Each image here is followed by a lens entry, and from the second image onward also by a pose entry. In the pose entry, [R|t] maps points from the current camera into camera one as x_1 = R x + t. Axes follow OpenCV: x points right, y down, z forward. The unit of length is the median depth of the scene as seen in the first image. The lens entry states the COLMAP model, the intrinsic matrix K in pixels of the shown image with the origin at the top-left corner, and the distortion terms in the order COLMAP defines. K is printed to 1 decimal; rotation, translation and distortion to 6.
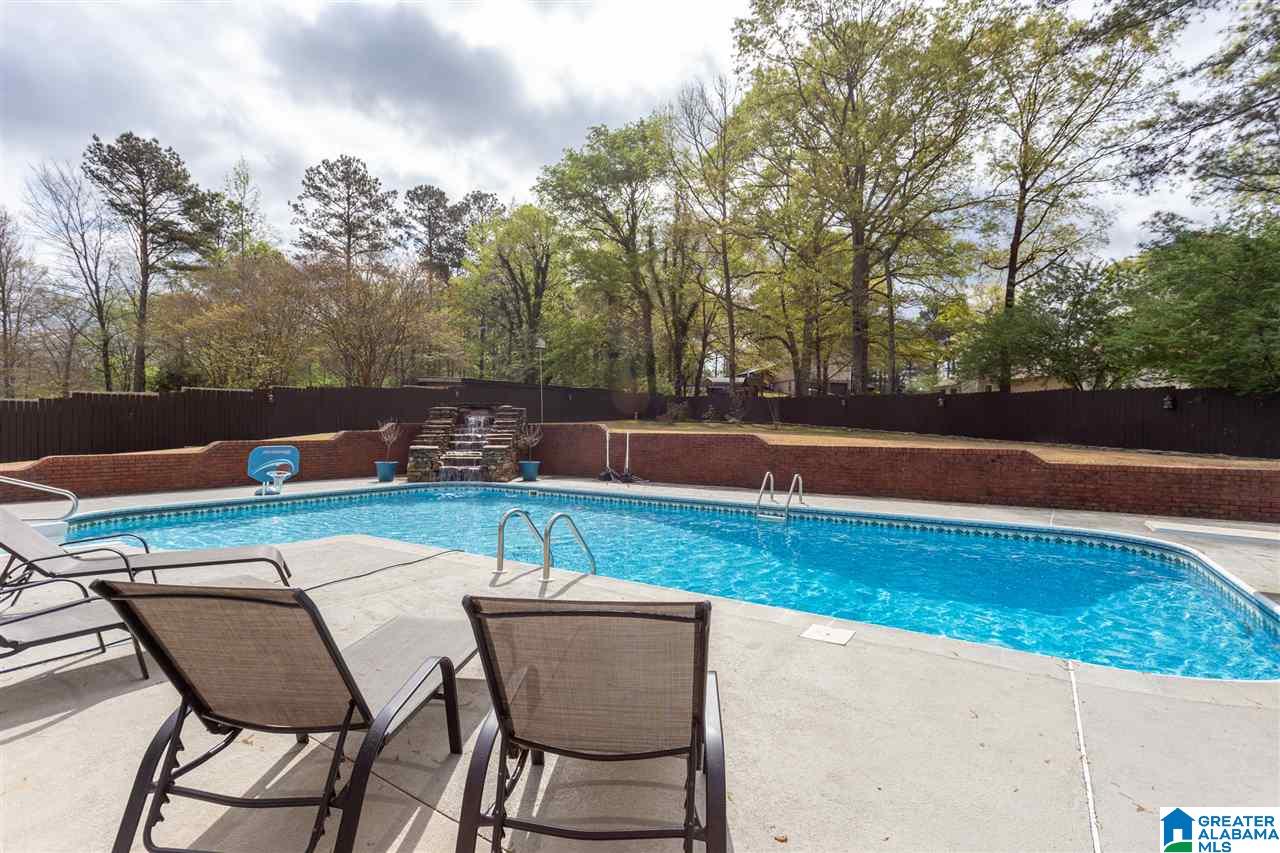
lens RADIAL K [[616.2, 0, 627.4], [0, 616.2, 427.7], [0, 0, 1]] dist [0.002804, 0.001044]
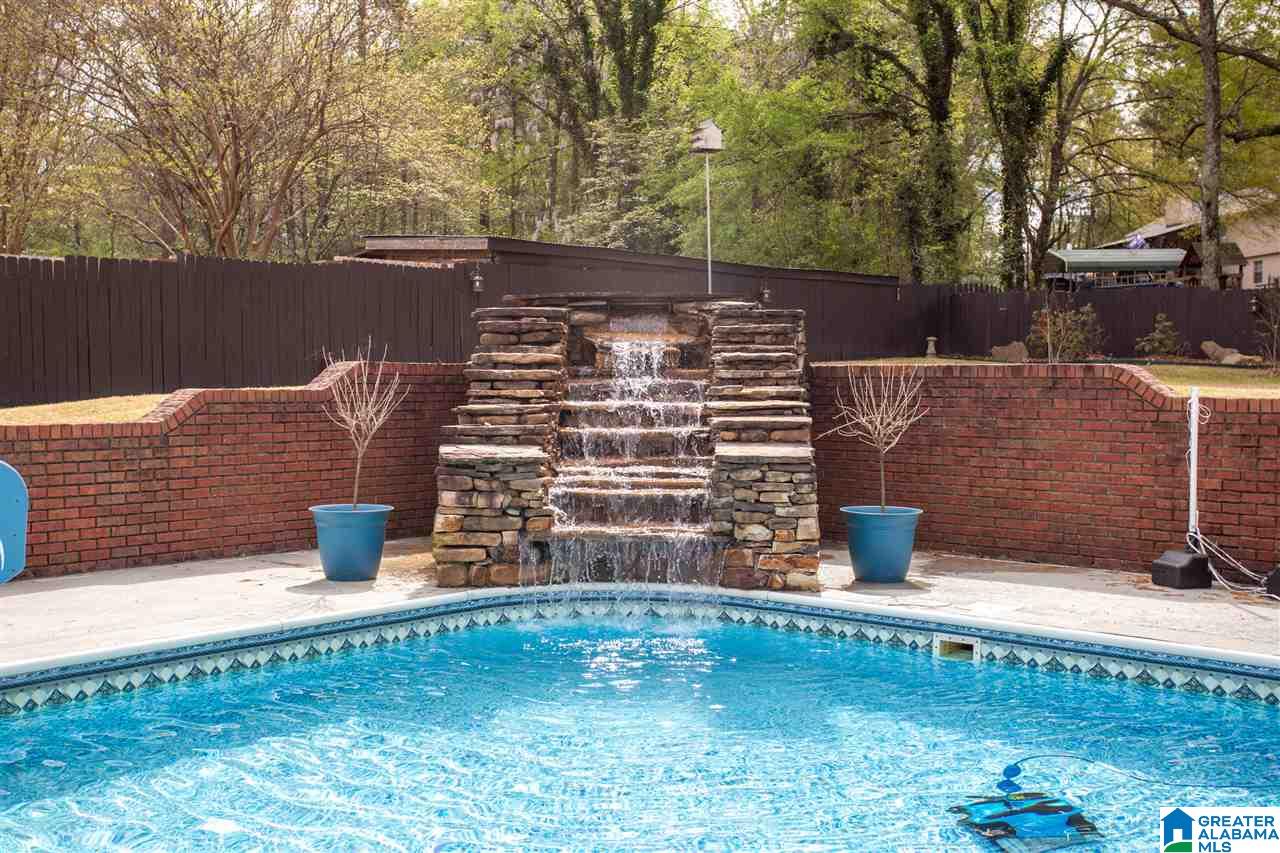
lens RADIAL K [[1461.9, 0, 644.6], [0, 1461.9, 425.8], [0, 0, 1]] dist [0.038418, 0.000000]
pose [[0.993931, 0.004193, -0.109926, -0.184540], [-0.000672, 0.999486, 0.032050, 0.000438], [0.110004, -0.031781, 0.993423, 0.364480]]
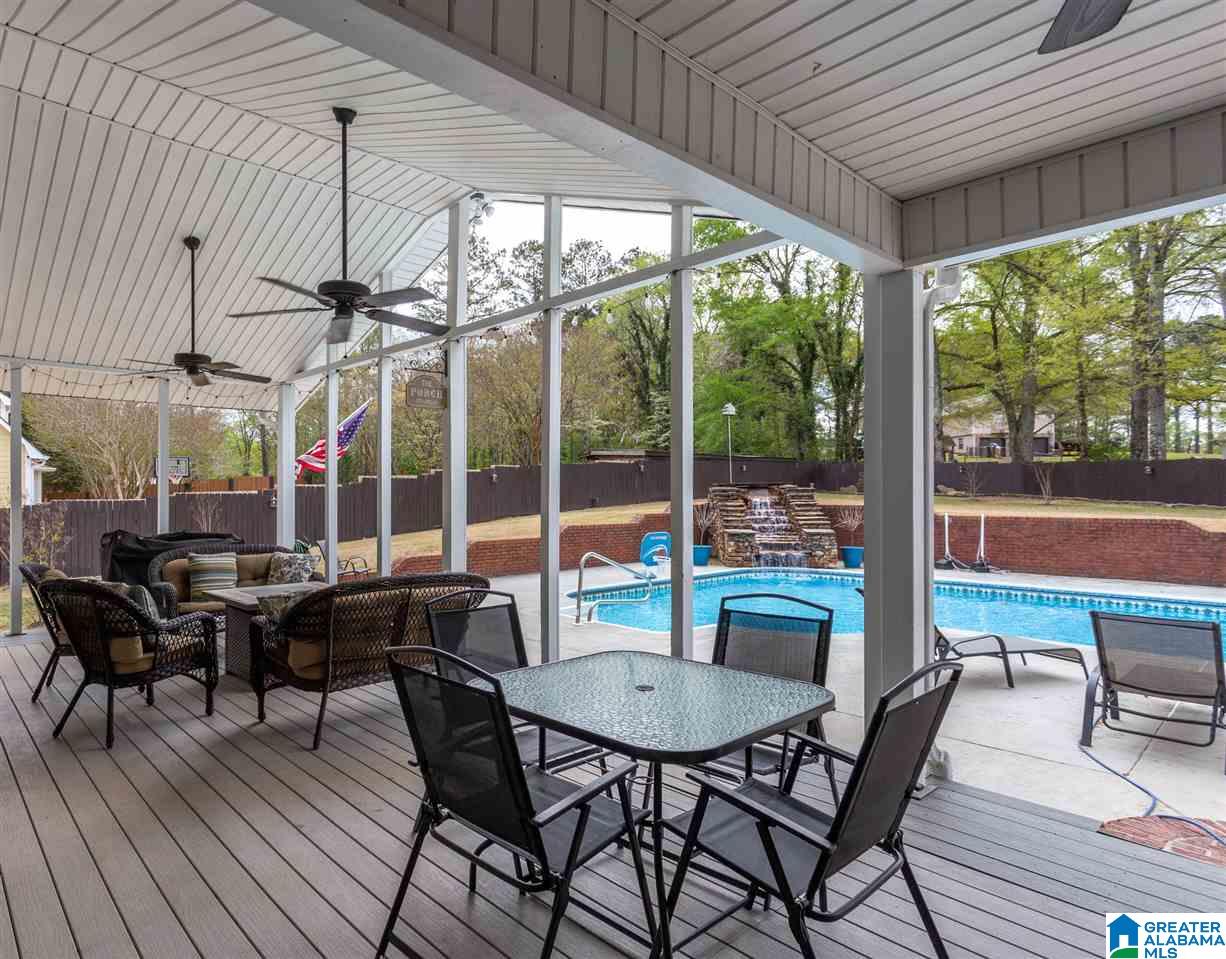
lens RADIAL K [[706.1, 0, 529.0], [0, 706.1, 486.5], [0, 0, 1]] dist [0.024303, 0.000445]
pose [[0.965937, -0.011319, -0.258529, -0.341313], [0.007281, 0.999836, -0.016573, -0.021413], [0.258674, 0.014126, 0.965861, -0.156267]]
